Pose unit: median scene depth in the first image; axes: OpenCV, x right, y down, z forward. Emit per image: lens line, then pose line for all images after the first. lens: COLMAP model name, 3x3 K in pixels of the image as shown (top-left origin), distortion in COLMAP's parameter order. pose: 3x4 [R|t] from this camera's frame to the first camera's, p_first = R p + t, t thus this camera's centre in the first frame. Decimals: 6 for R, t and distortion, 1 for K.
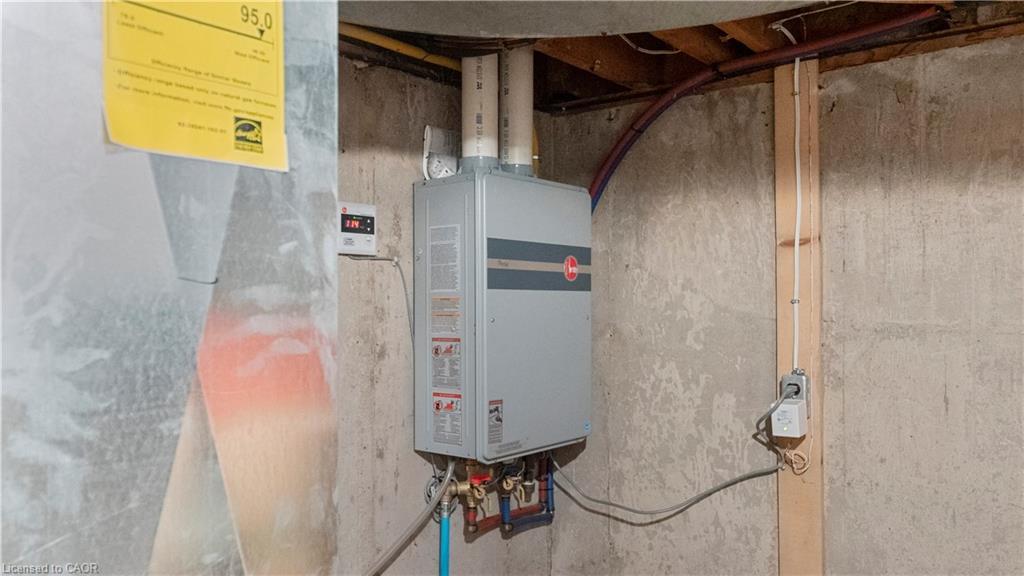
lens RADIAL K [[744.0, 0, 512.0], [0, 744.0, 288.0], [0, 0, 1]] dist [-0.007219, -0.000621]
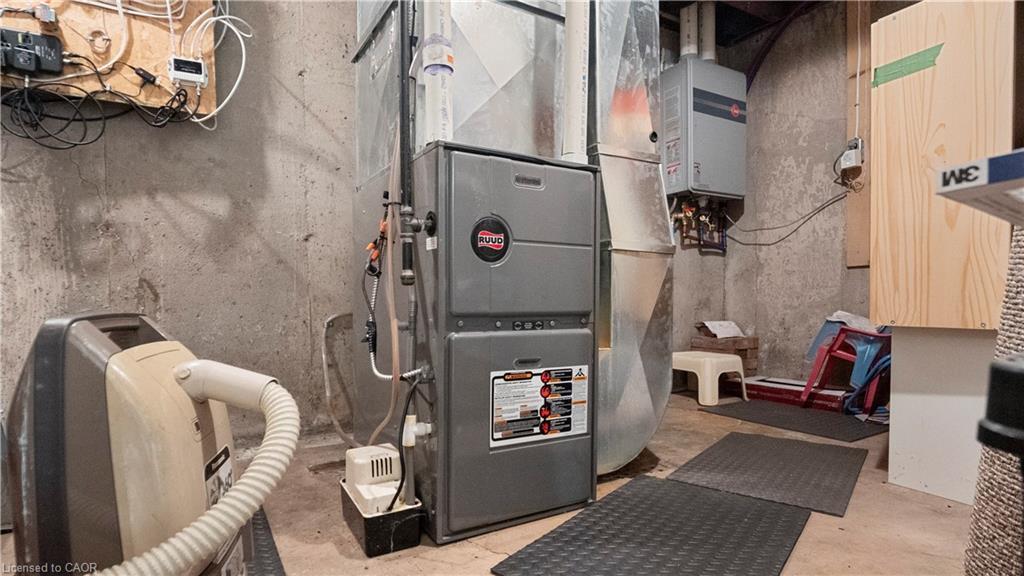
lens RADIAL K [[520.3, 0, 520.9], [0, 520.3, 317.9], [0, 0, 1]] dist [-0.019073, -0.000324]
pose [[0.945720, 0.004255, -0.324954, -0.013206], [0.009843, 0.999081, 0.041726, 0.475777], [0.324833, -0.042659, 0.944809, -0.549659]]
